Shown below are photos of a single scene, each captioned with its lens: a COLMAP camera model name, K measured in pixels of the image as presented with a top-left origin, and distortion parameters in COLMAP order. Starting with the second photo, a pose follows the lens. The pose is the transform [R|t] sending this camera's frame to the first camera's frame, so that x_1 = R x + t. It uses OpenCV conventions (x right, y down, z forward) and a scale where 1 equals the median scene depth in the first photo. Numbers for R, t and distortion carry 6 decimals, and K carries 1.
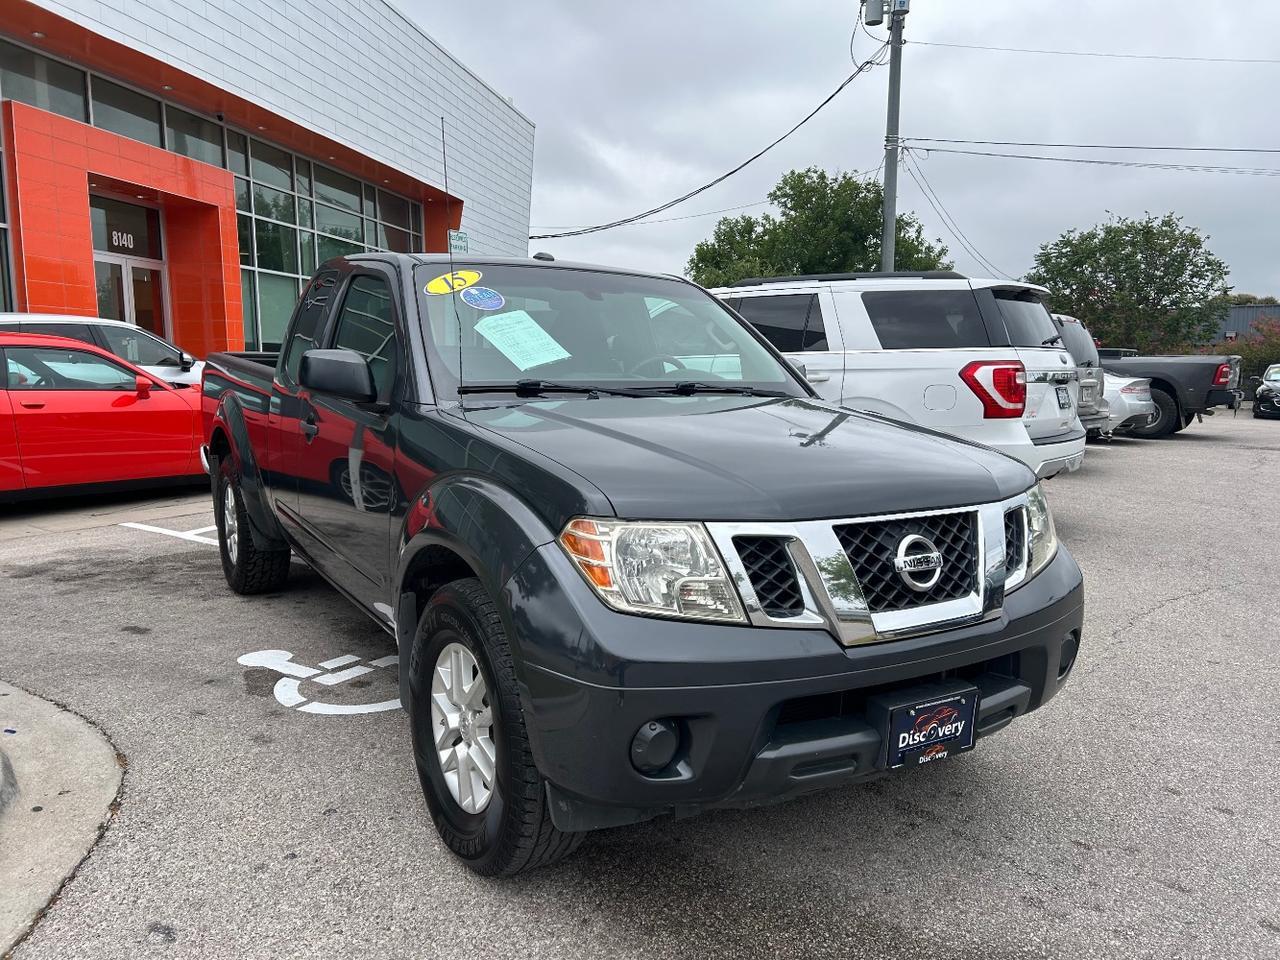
lens RADIAL K [[962.9, 0, 643.1], [0, 962.9, 478.7], [0, 0, 1]] dist [0.053097, -0.057081]
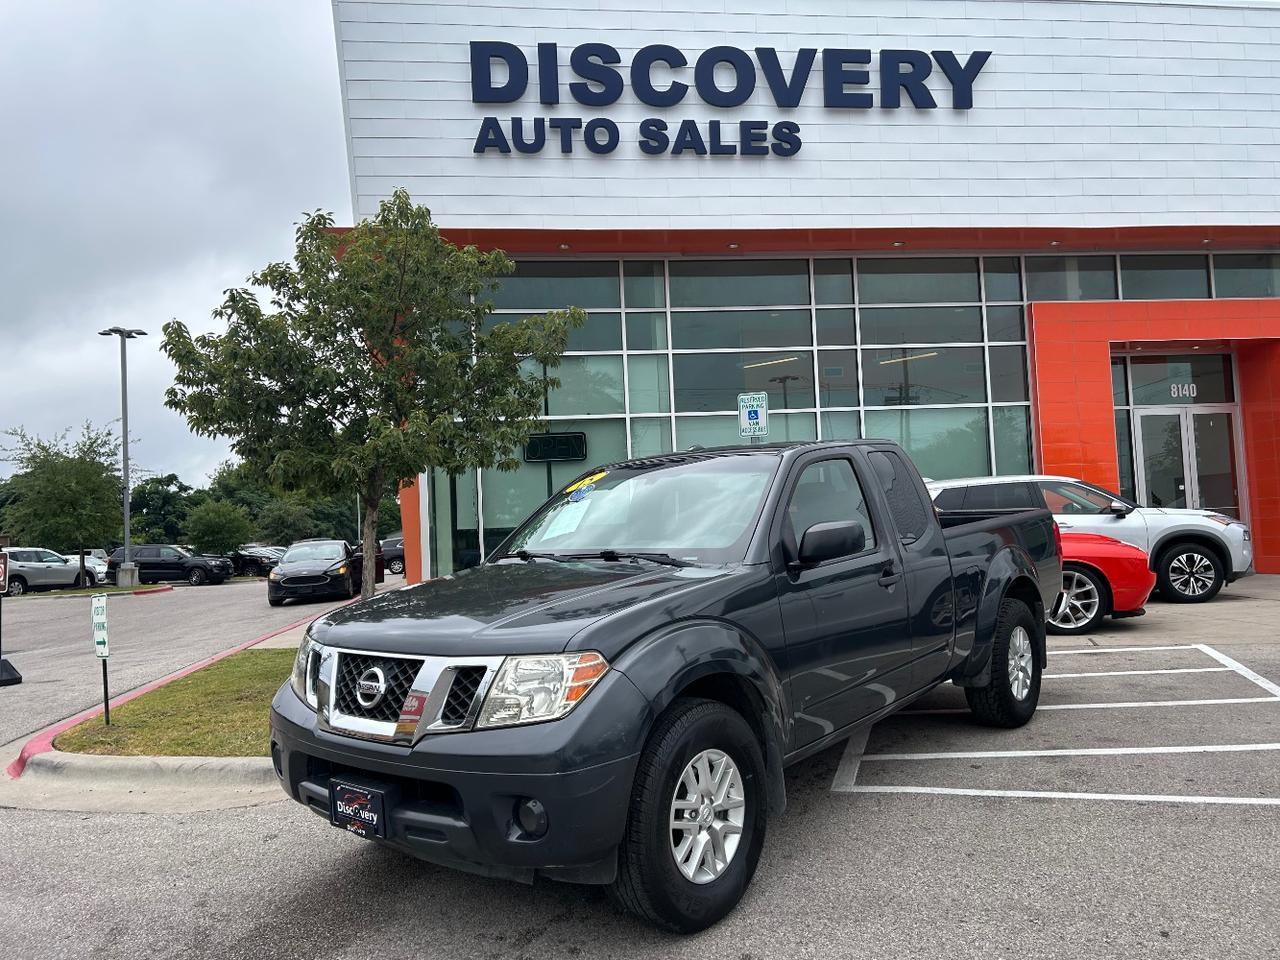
lens RADIAL K [[962.9, 0, 643.1], [0, 962.9, 478.7], [0, 0, 1]] dist [0.053097, -0.057081]
pose [[0.301792, -0.064257, -0.951206, 1.551241], [-0.067707, 0.993762, -0.088613, -0.104601], [0.950967, 0.091146, 0.295559, 0.808467]]
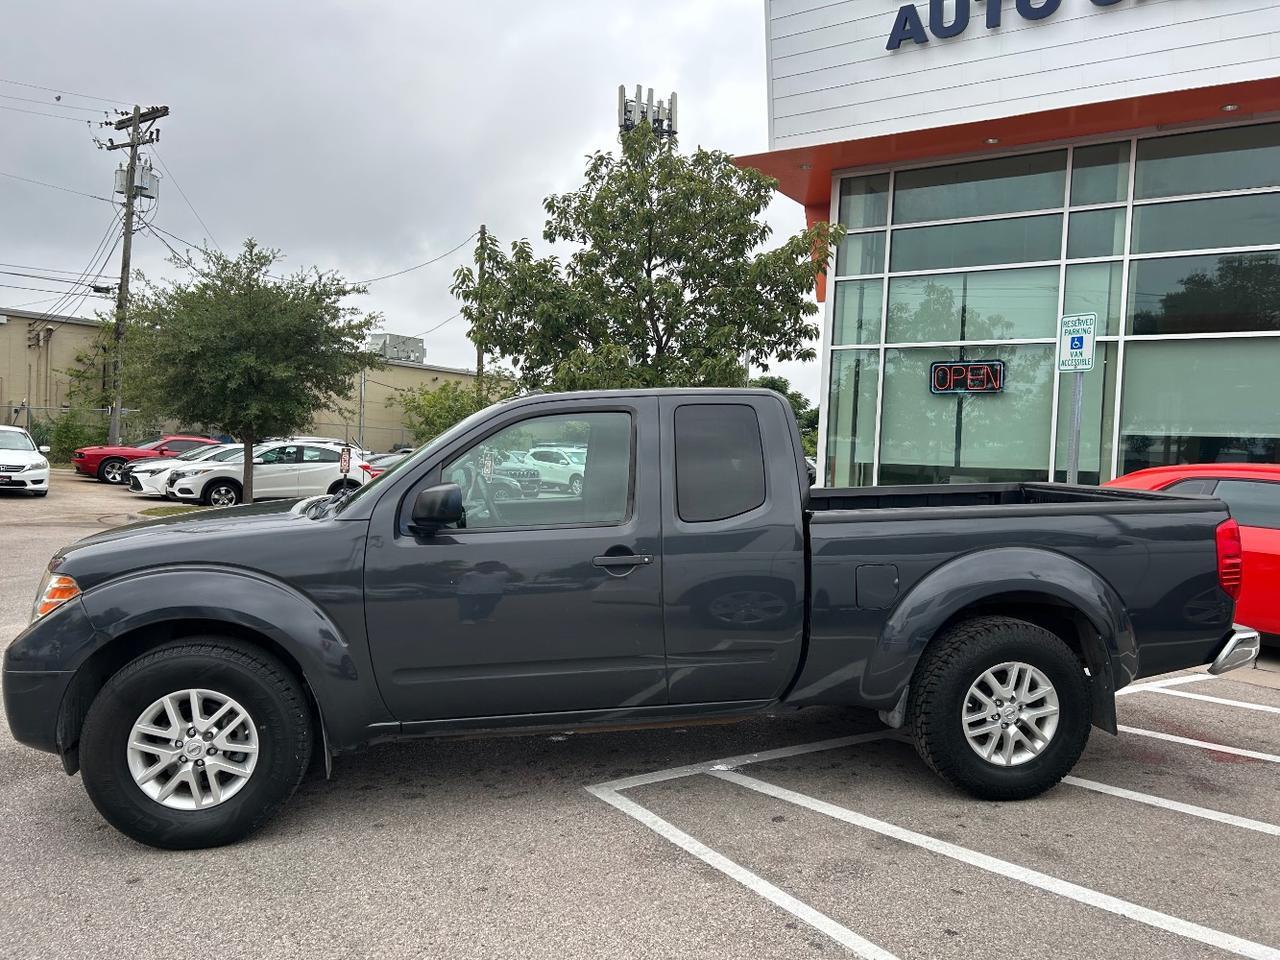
lens RADIAL K [[962.9, 0, 643.1], [0, 962.9, 478.7], [0, 0, 1]] dist [0.053097, -0.057081]
pose [[-0.389835, 0.012381, -0.920802, 1.333681], [-0.143876, 0.986811, 0.074181, -0.332152], [0.909576, 0.161400, -0.382912, 2.257902]]
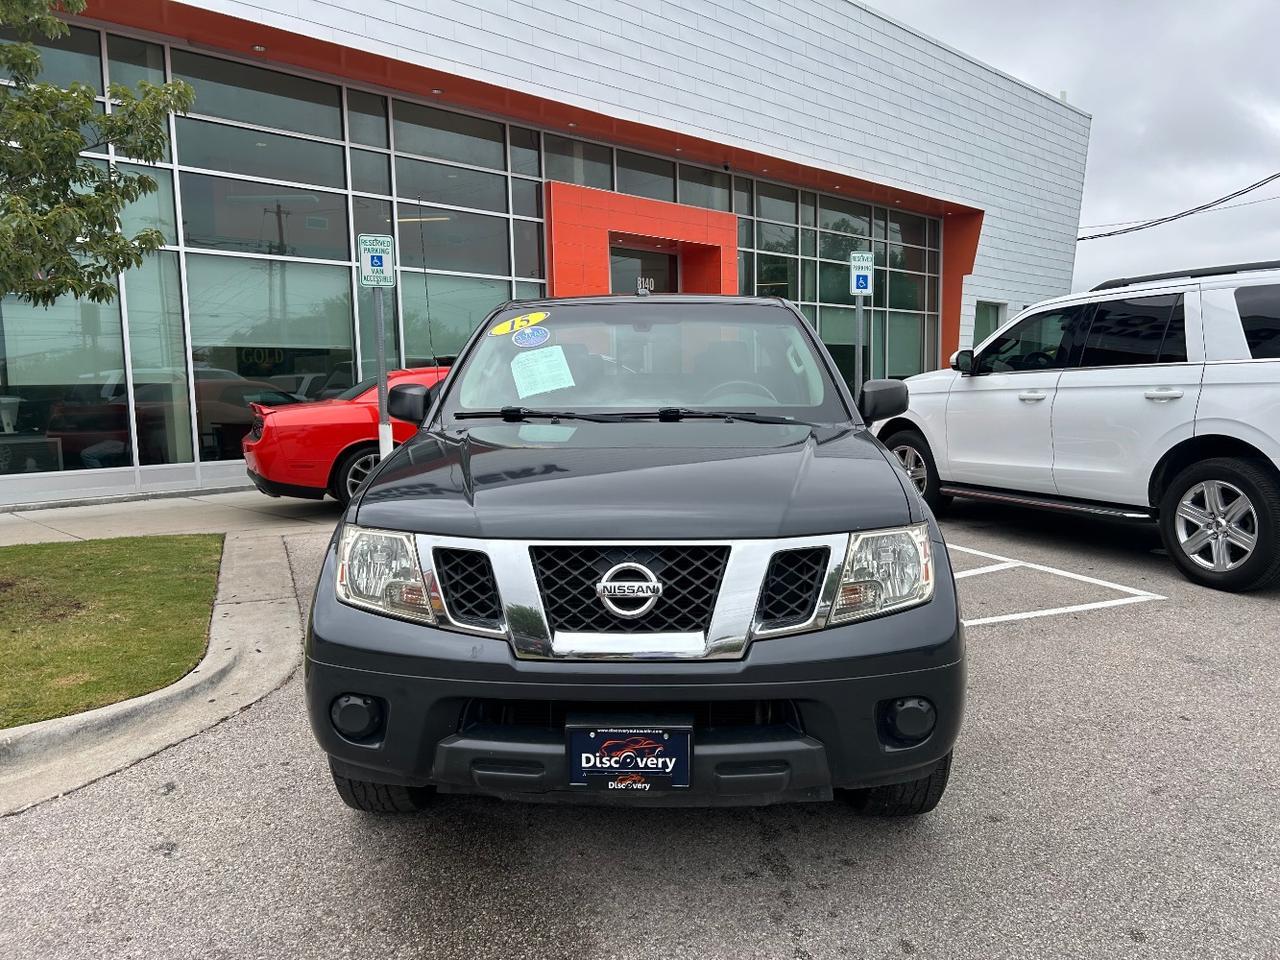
lens RADIAL K [[962.9, 0, 643.1], [0, 962.9, 478.7], [0, 0, 1]] dist [0.053097, -0.057081]
pose [[0.827150, 0.040078, -0.560551, 0.744240], [-0.048882, 0.998804, -0.000719, -0.026079], [0.559852, 0.027996, 0.828120, 0.148179]]
